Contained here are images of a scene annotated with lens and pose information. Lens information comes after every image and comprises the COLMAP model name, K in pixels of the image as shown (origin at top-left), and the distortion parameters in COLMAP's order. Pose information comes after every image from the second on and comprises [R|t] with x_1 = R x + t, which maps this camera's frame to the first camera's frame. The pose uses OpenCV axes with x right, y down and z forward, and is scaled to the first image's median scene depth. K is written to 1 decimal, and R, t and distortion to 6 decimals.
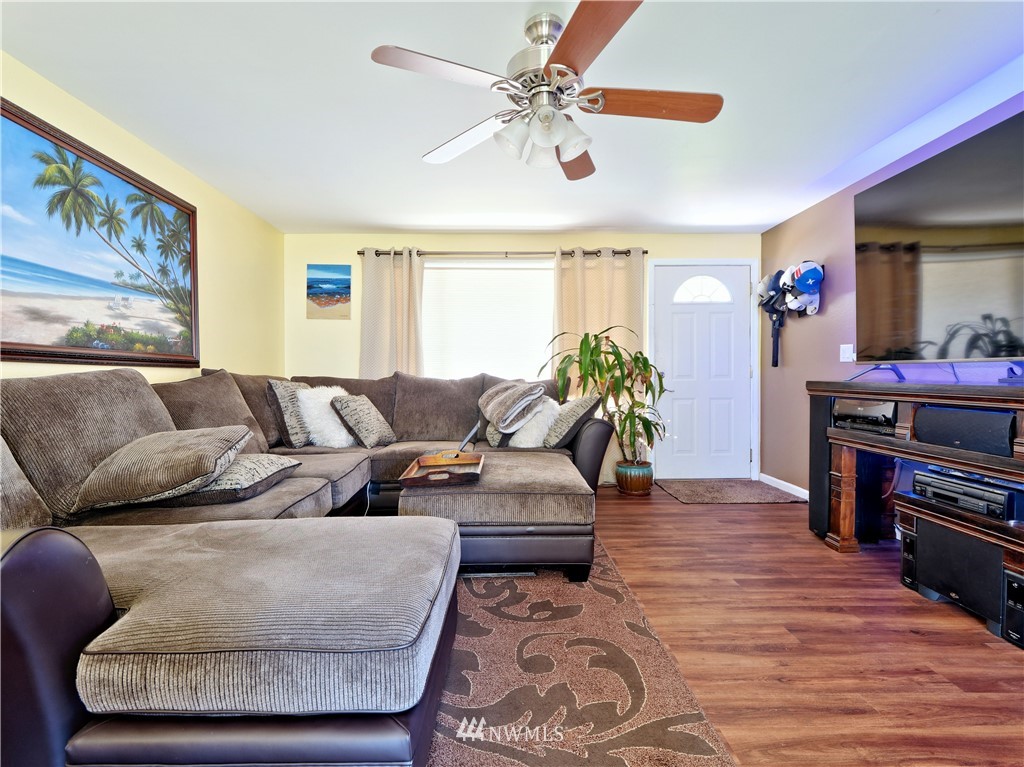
lens RADIAL K [[488.4, 0, 515.0], [0, 488.4, 379.1], [0, 0, 1]] dist [0.000514, -0.001550]
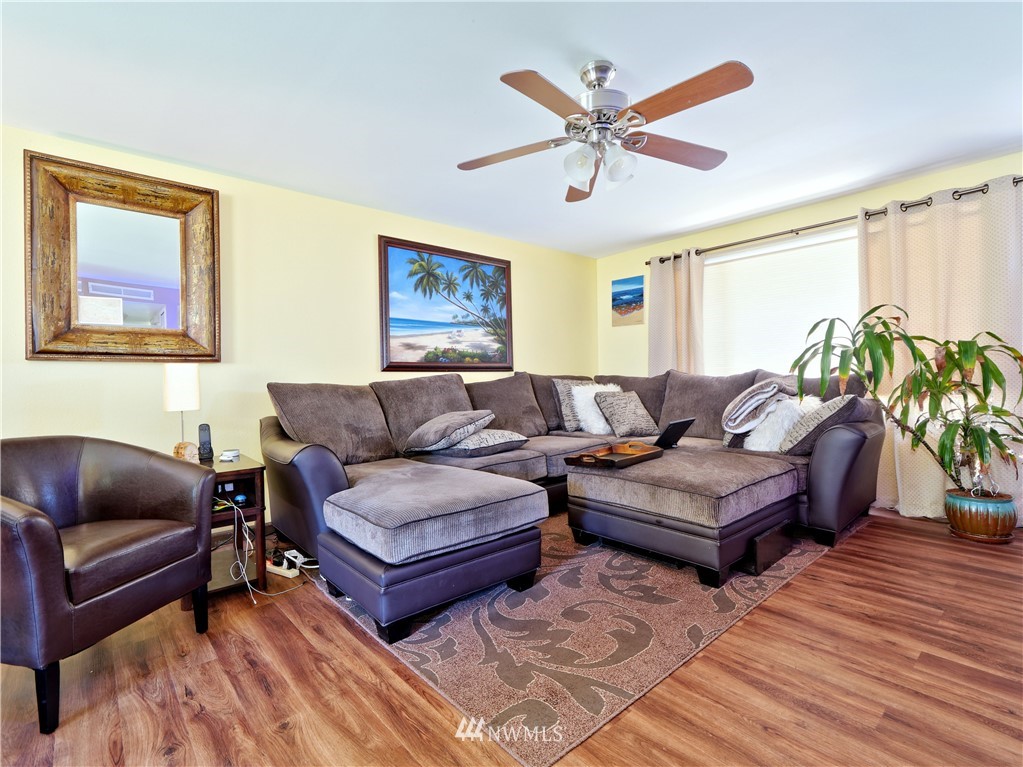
lens RADIAL K [[499.0, 0, 513.9], [0, 499.0, 378.6], [0, 0, 1]] dist [-0.000471, -0.000947]
pose [[0.636447, -0.009229, -0.771265, 0.560328], [0.014597, 0.999893, 0.000081, -0.001728], [0.771182, -0.011309, 0.636514, 0.065700]]
